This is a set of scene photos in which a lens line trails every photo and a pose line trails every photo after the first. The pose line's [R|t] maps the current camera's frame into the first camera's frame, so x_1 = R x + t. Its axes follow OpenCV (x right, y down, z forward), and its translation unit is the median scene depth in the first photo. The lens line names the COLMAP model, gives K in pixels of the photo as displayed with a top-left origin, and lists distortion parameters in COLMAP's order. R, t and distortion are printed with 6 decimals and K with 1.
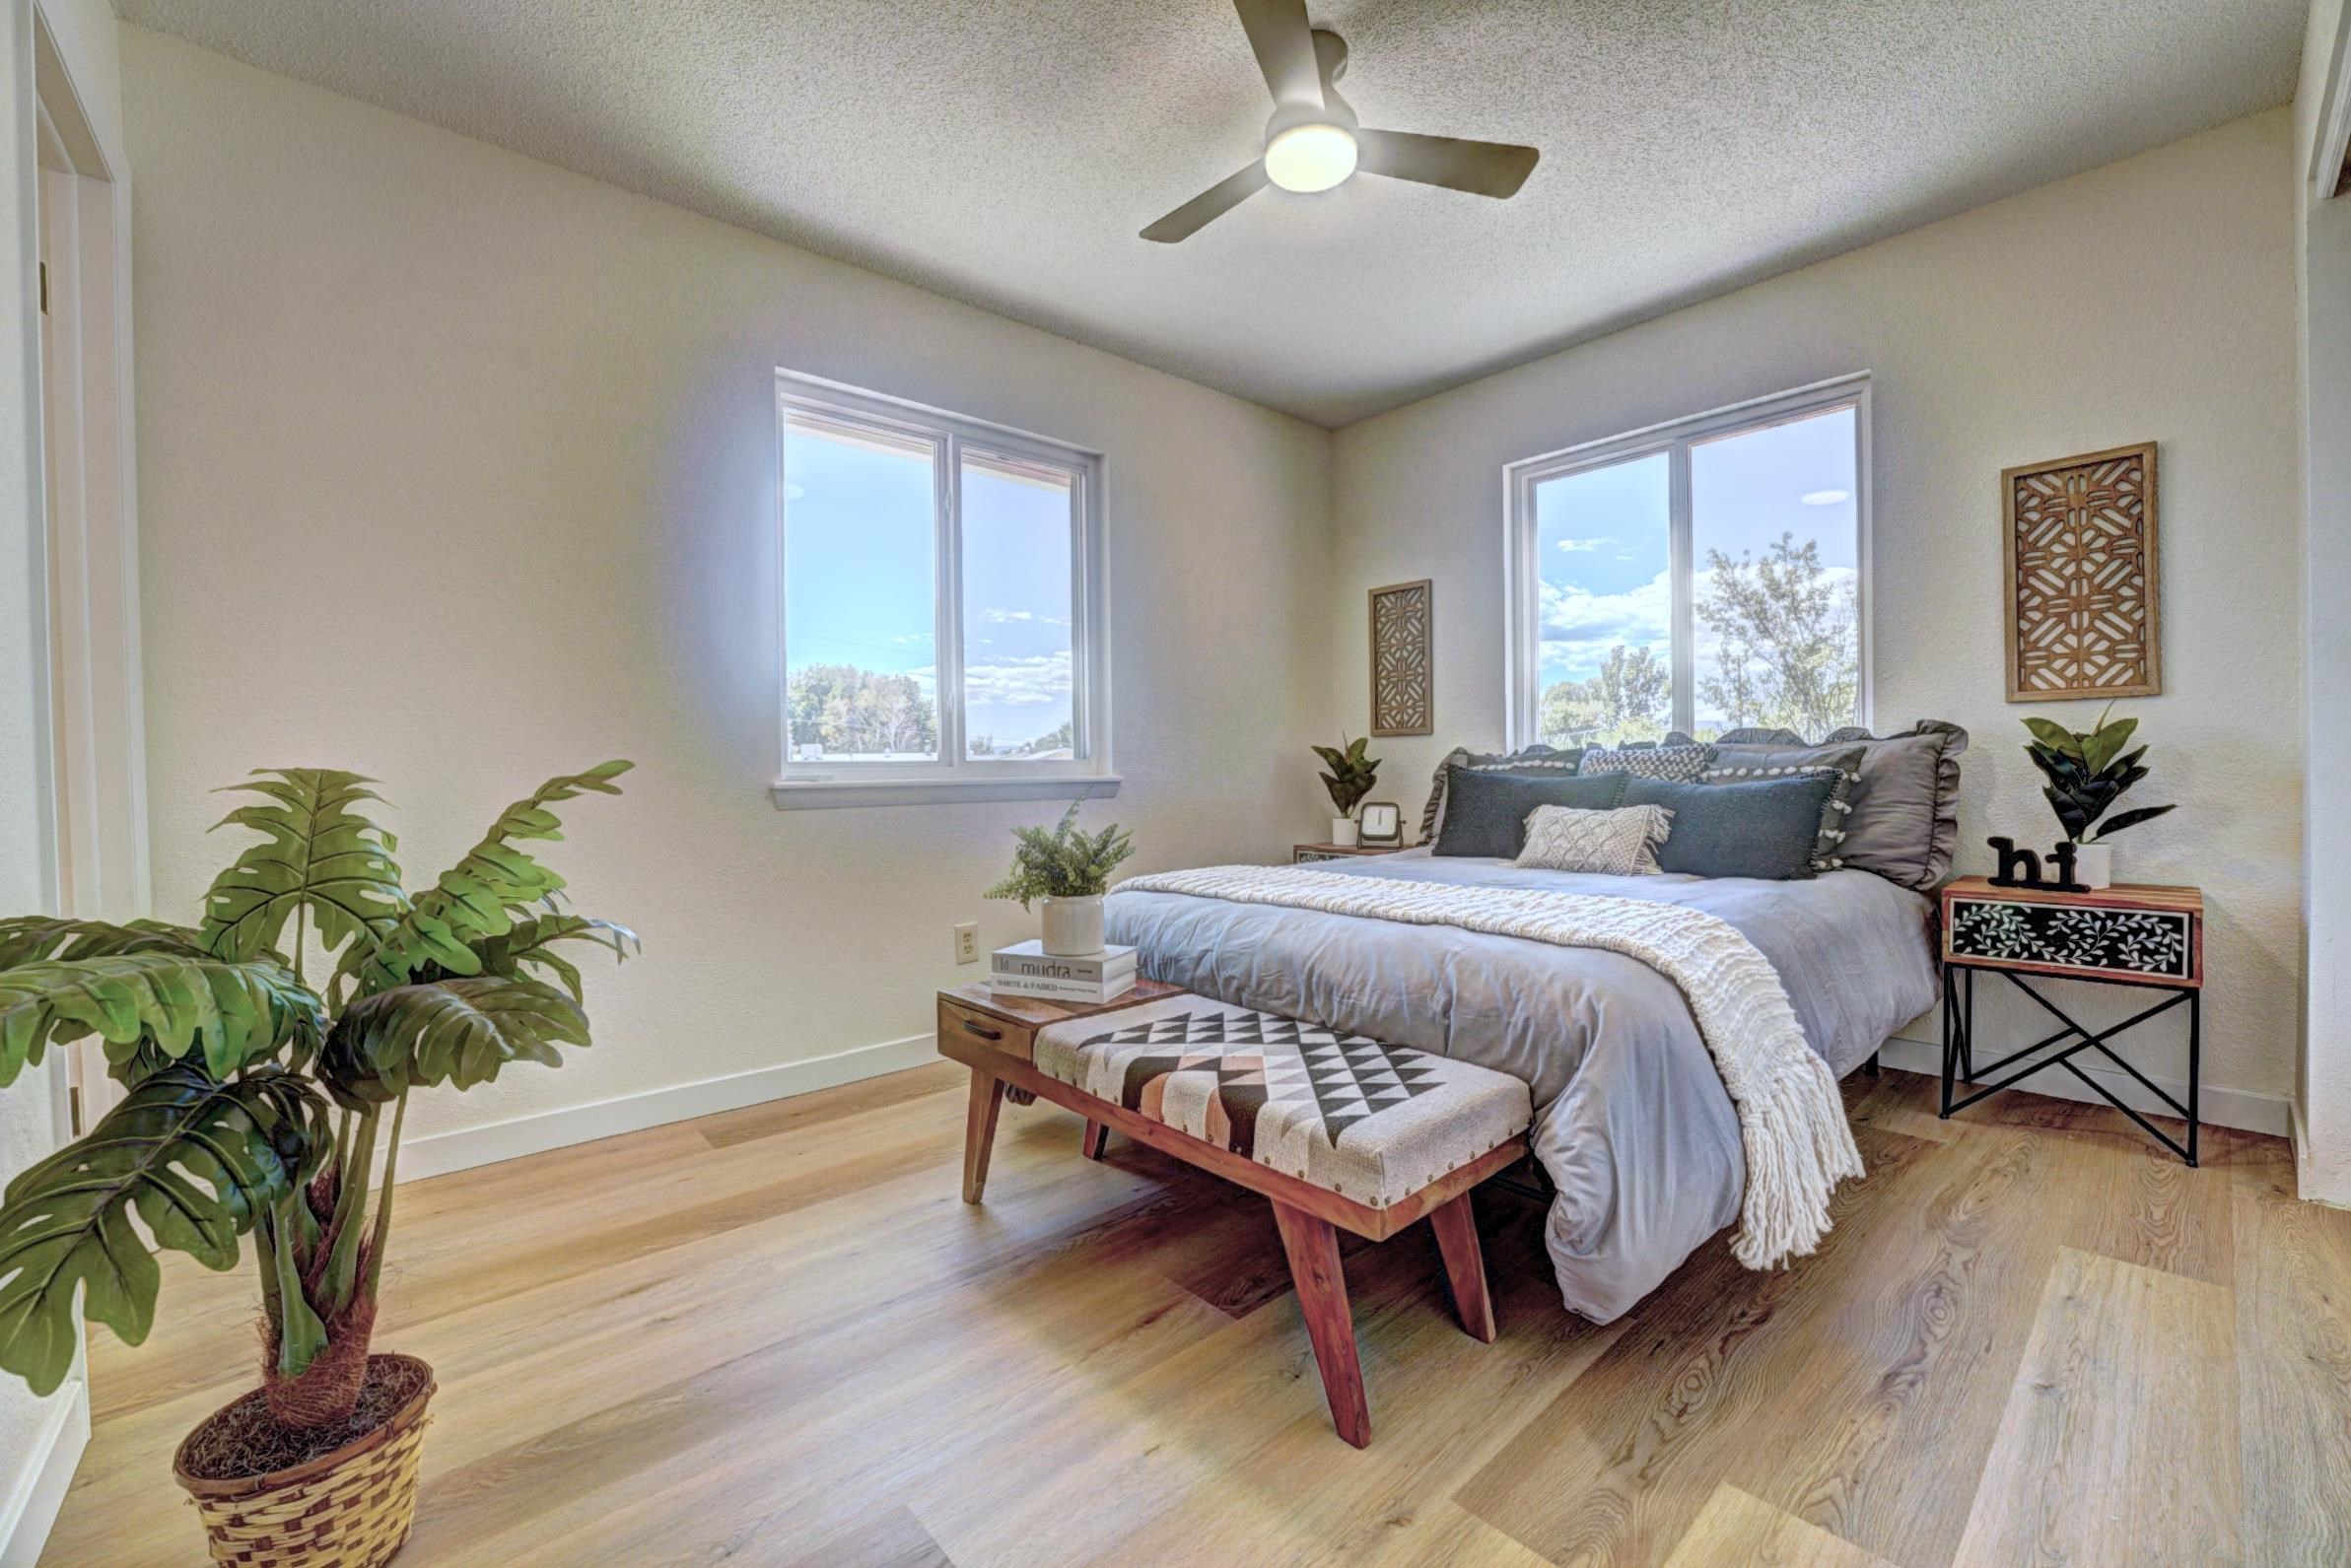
lens RADIAL K [[959.4, 0, 1152.2], [0, 959.4, 768.4], [0, 0, 1]] dist [-0.021834, -0.000484]
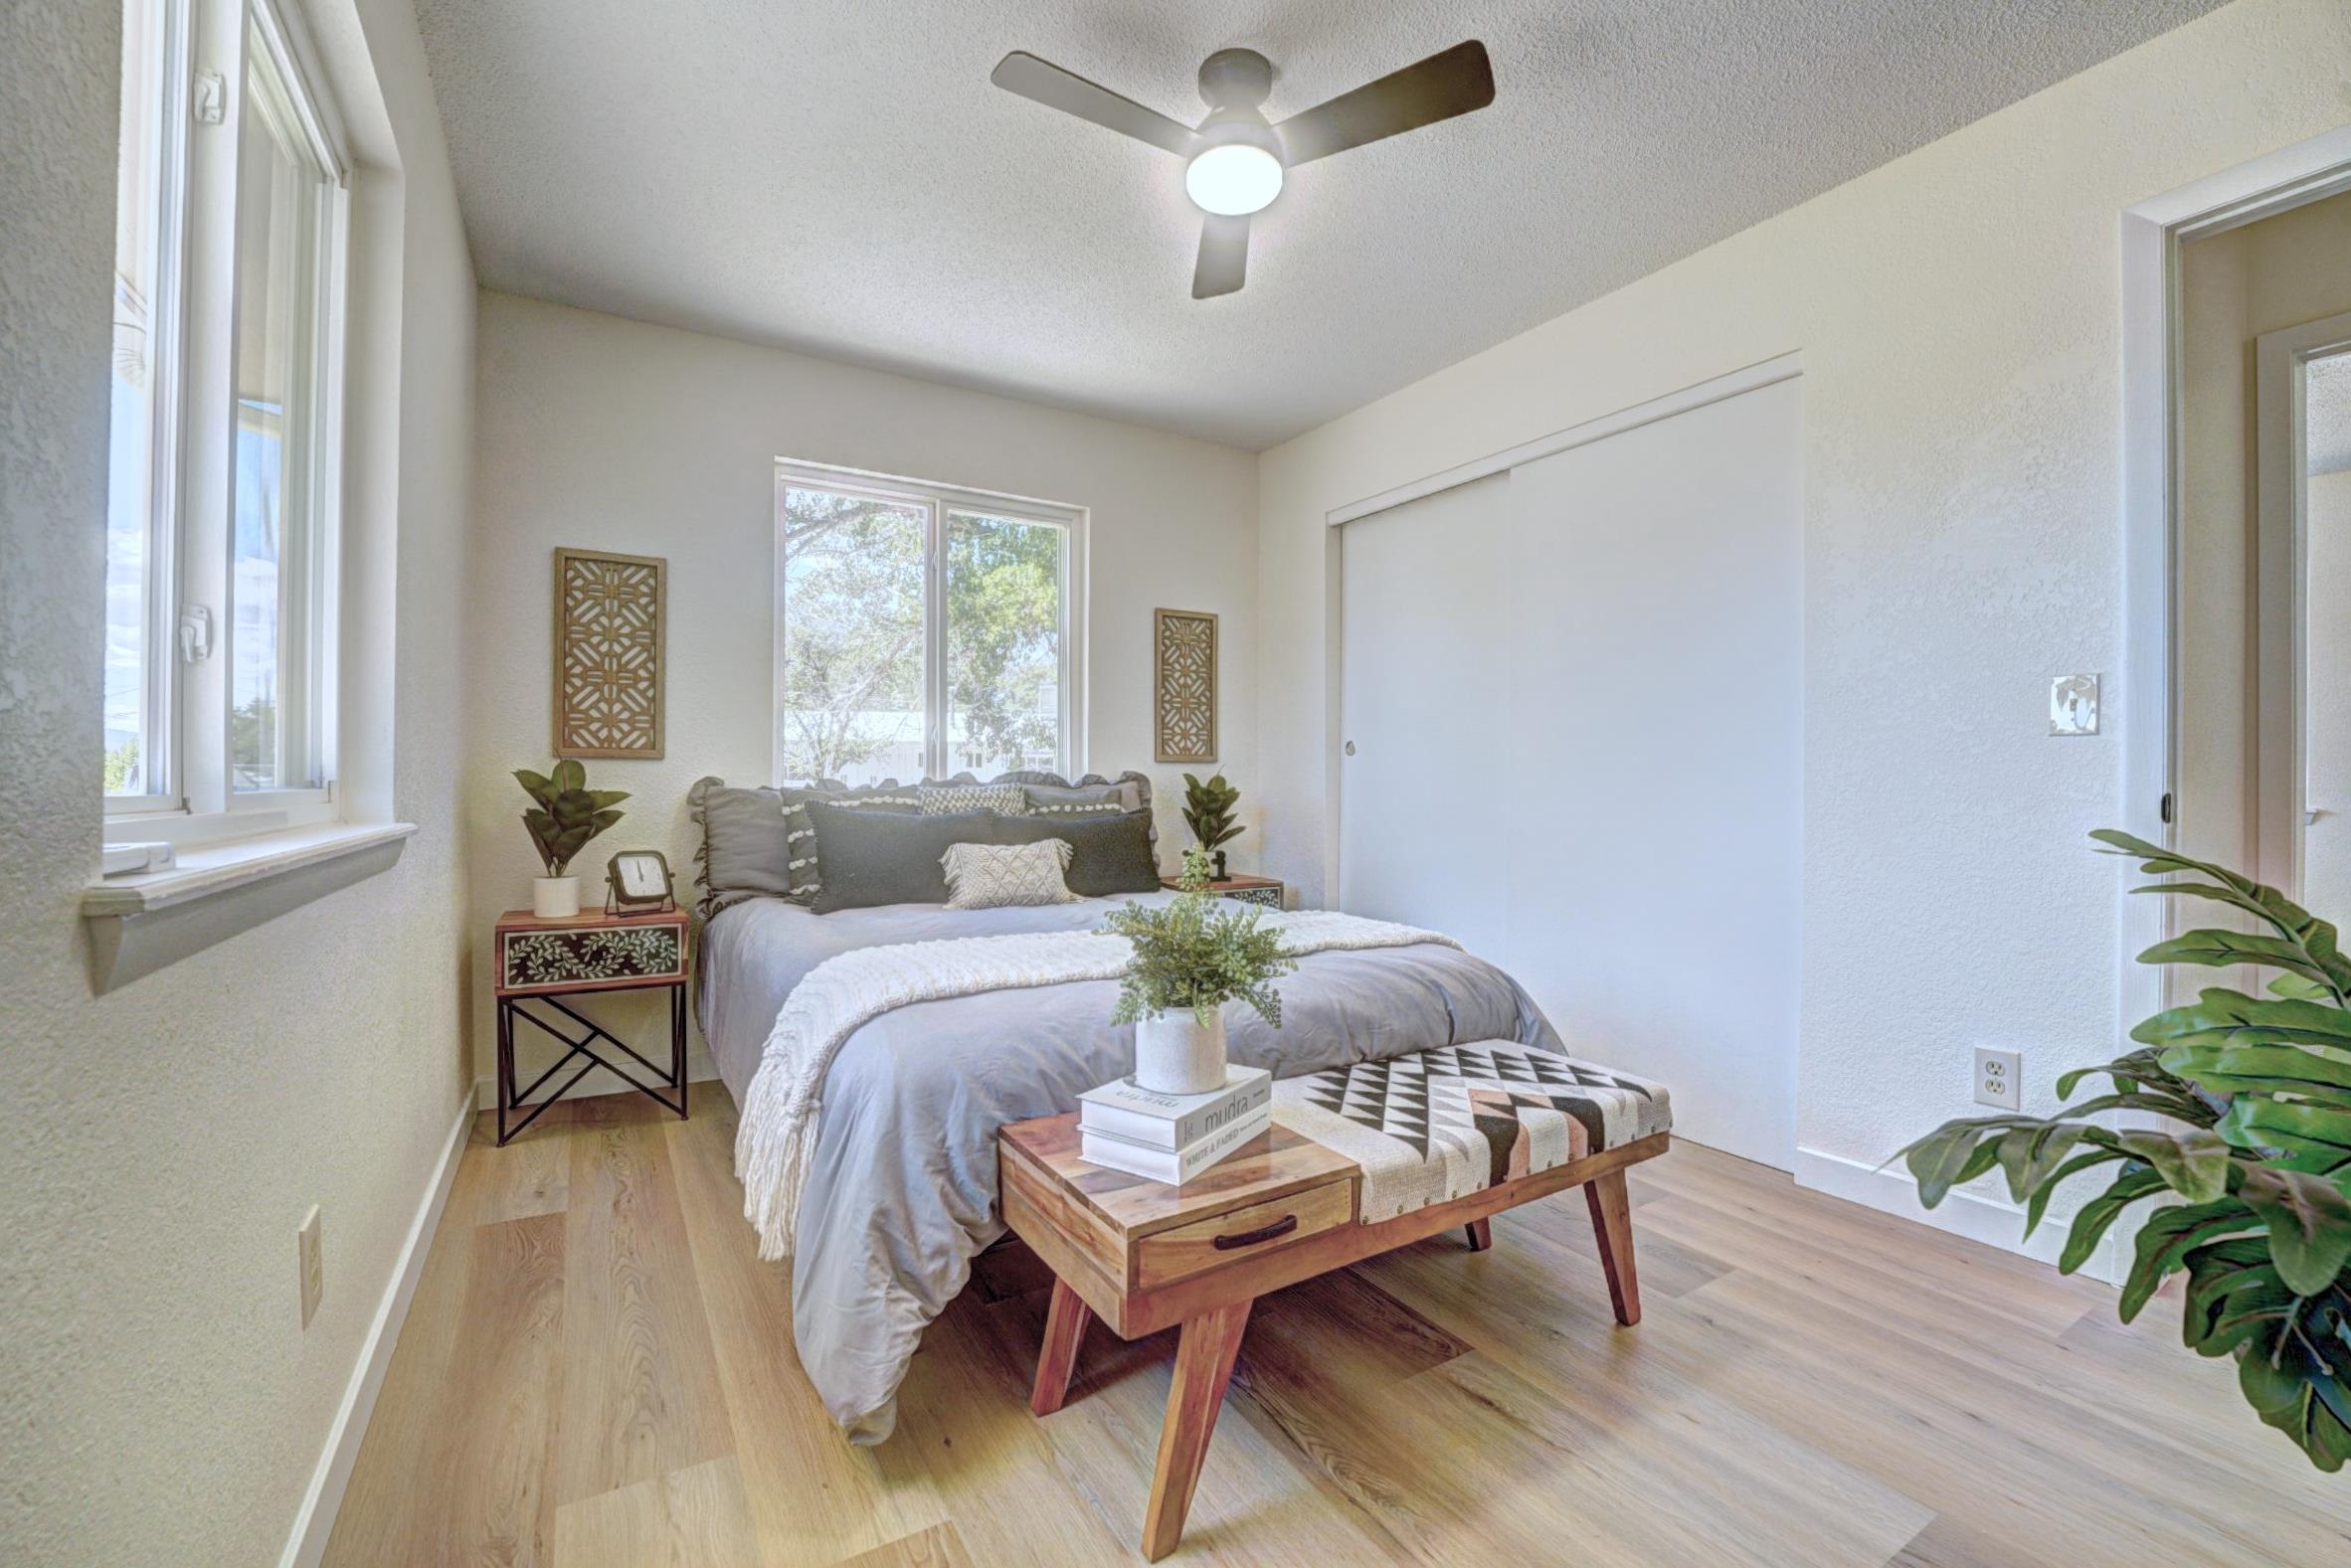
lens RADIAL K [[959.4, 0, 1152.2], [0, 959.4, 796.2], [0, 0, 1]] dist [-0.021834, -0.000484]
pose [[0.187084, 0.018604, 0.982168, -0.081348], [0.002041, 0.999811, -0.019327, 0.001800], [-0.982342, 0.005620, 0.187011, 0.101142]]
